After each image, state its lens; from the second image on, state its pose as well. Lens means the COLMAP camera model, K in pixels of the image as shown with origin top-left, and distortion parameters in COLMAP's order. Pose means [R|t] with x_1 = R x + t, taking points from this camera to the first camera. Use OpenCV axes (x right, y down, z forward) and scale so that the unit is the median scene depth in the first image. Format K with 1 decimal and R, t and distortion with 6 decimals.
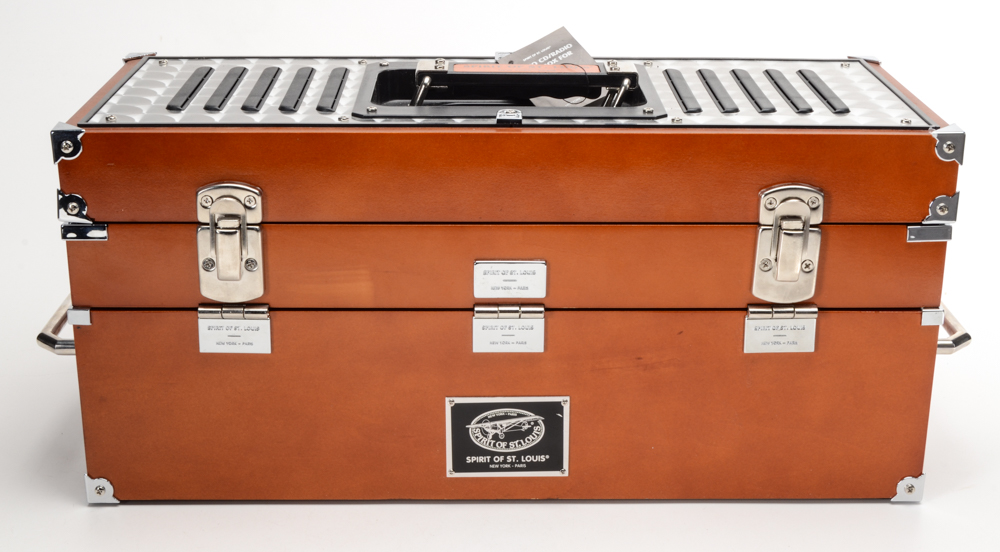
lens RADIAL K [[1564.8, 0, 499.9], [0, 1564.8, 273.5], [0, 0, 1]] dist [-0.003579, 0.000000]
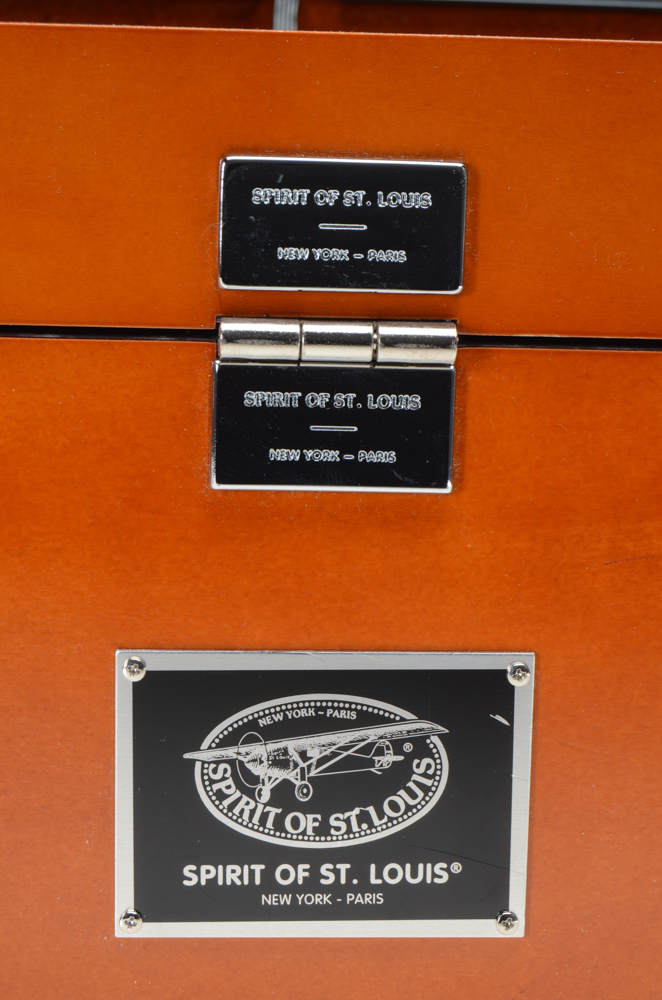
lens RADIAL K [[2428.9, 0, 330.1], [0, 2428.9, 500.0], [0, 0, 1]] dist [-0.041251, 0.000000]
pose [[0.998995, 0.012964, 0.042915, -0.014343], [-0.005776, 0.986517, -0.163558, 0.124668], [-0.044457, 0.163146, 0.985600, 0.540379]]
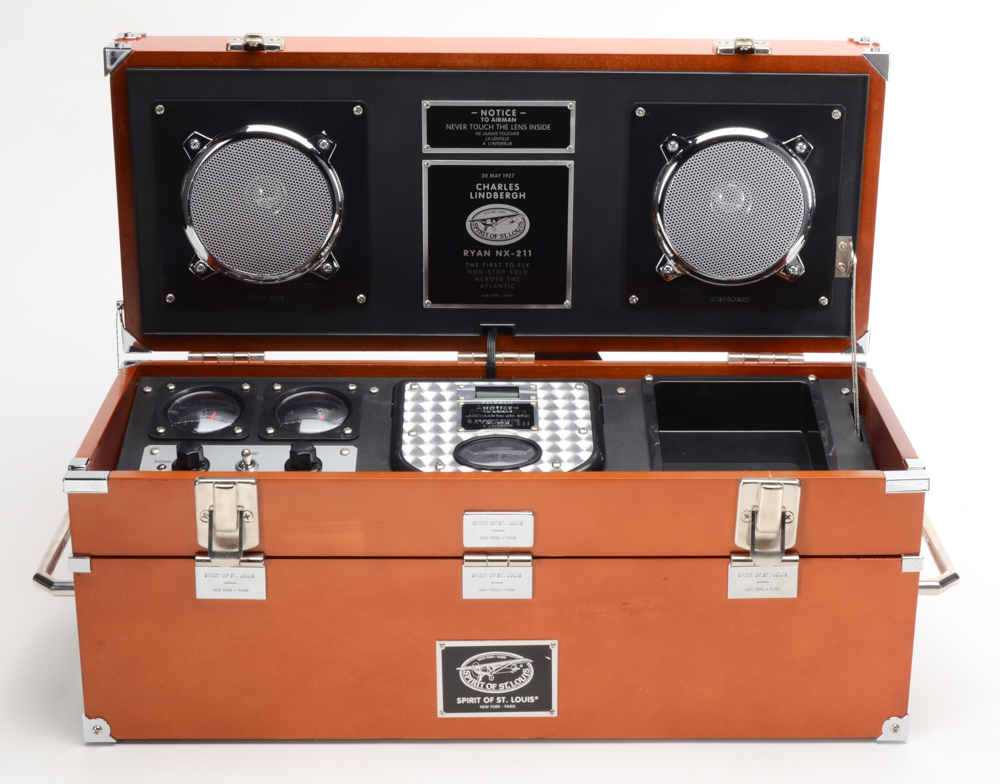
lens RADIAL K [[2133.4, 0, 504.5], [0, 2133.4, 389.8], [0, 0, 1]] dist [0.014038, 0.000000]
pose [[0.999962, -0.000545, -0.008708, 0.021905], [0.000768, 0.999670, 0.025681, -0.119875], [0.008691, -0.025687, 0.999632, -0.386520]]
